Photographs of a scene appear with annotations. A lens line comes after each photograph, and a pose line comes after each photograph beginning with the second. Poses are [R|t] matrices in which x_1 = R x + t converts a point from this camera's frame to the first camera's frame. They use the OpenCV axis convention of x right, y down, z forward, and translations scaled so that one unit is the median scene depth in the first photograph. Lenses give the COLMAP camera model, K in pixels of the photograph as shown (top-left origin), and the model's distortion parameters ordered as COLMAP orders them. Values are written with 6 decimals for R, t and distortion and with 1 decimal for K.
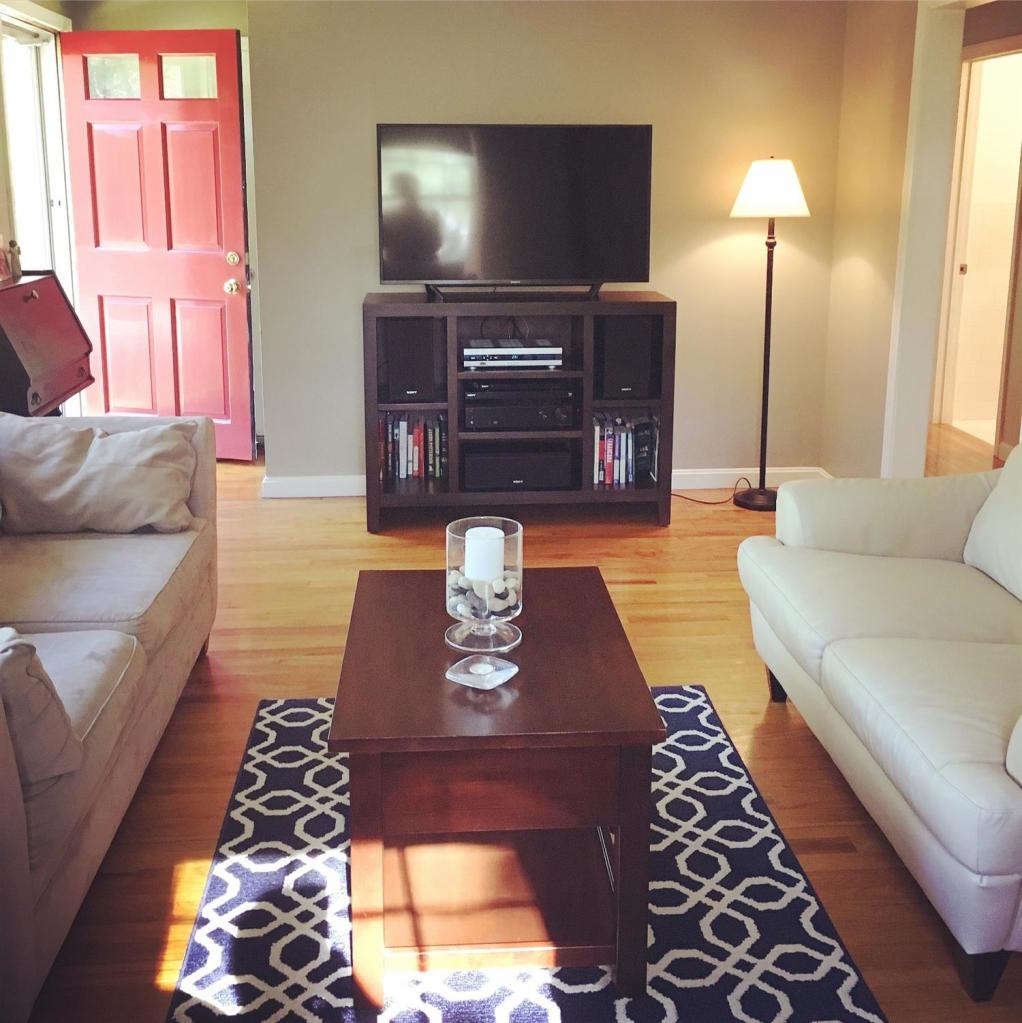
lens RADIAL K [[1172.1, 0, 511.0], [0, 1172.1, 511.5], [0, 0, 1]] dist [0.028325, -0.046636]
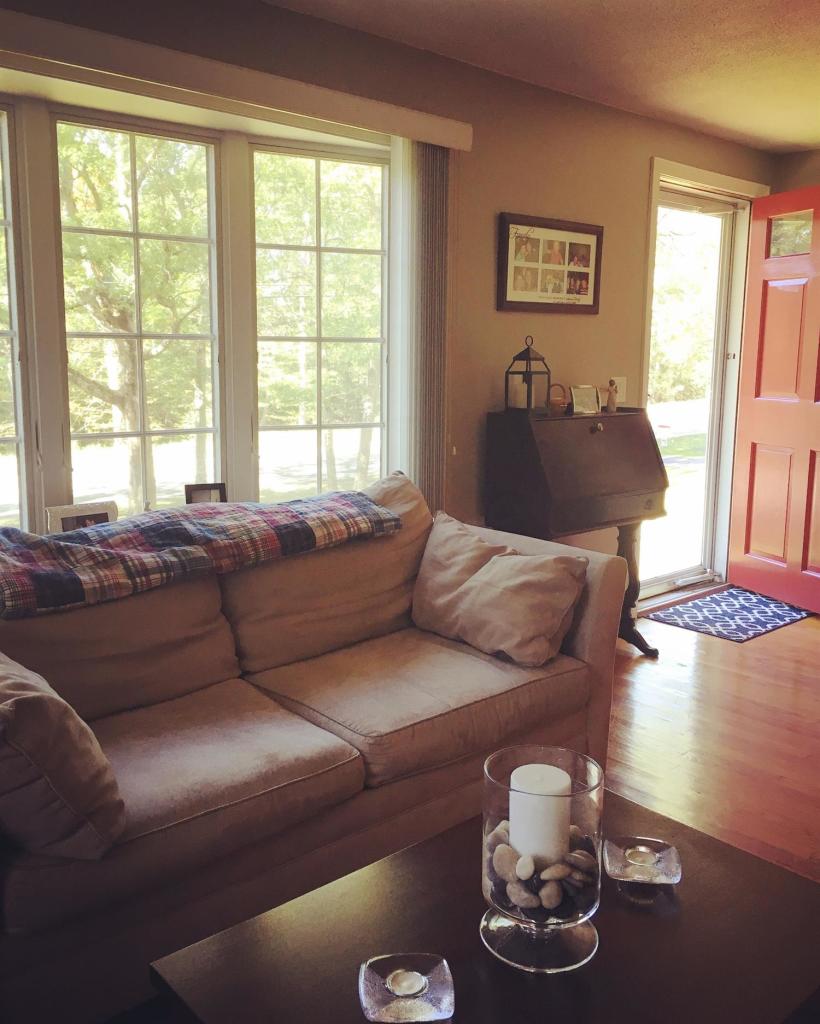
lens RADIAL K [[940.7, 0, 409.0], [0, 940.7, 492.3], [0, 0, 1]] dist [0.115074, 0.002116]
pose [[0.592479, 0.116859, -0.797065, 0.247113], [-0.232431, 0.972142, -0.030245, -0.073291], [0.771326, 0.203182, 0.603136, 0.432785]]
